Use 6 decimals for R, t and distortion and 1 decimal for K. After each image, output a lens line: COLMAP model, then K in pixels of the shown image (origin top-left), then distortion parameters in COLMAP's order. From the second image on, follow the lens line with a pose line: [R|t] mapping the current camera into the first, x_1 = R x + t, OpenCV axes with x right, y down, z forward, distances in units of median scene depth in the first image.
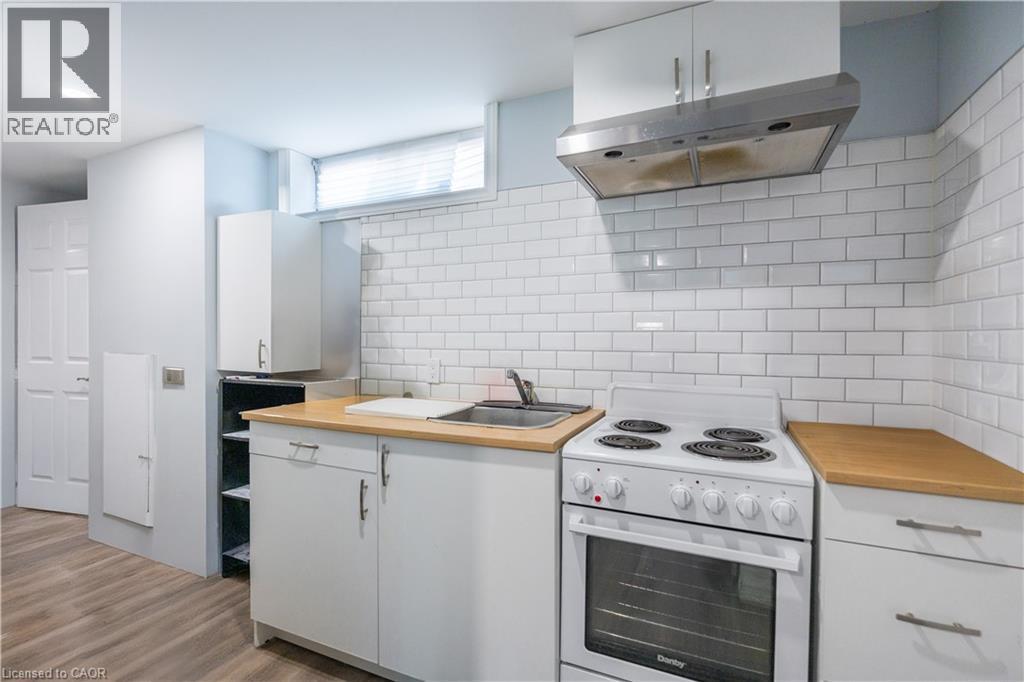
lens RADIAL K [[472.3, 0, 514.1], [0, 472.3, 341.7], [0, 0, 1]] dist [-0.011477, -0.000714]
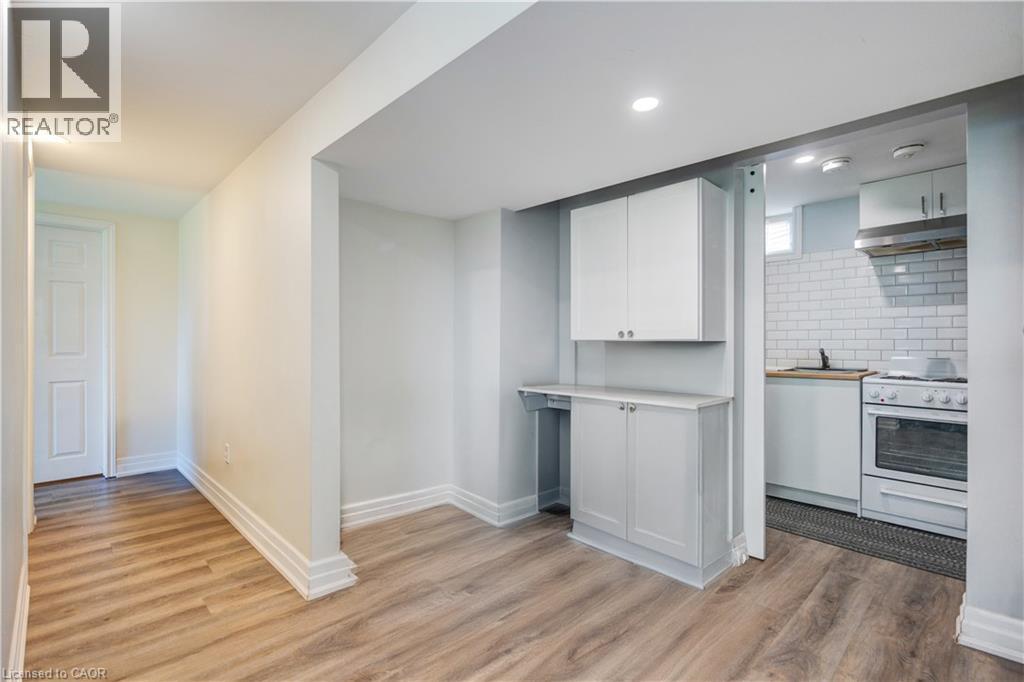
lens RADIAL K [[479.4, 0, 506.8], [0, 479.4, 342.6], [0, 0, 1]] dist [-0.007577, -0.000676]
pose [[0.924178, -0.003582, -0.381945, -0.598469], [-0.000919, 0.999932, -0.011603, 0.076516], [0.381961, 0.011074, 0.924112, -1.775280]]
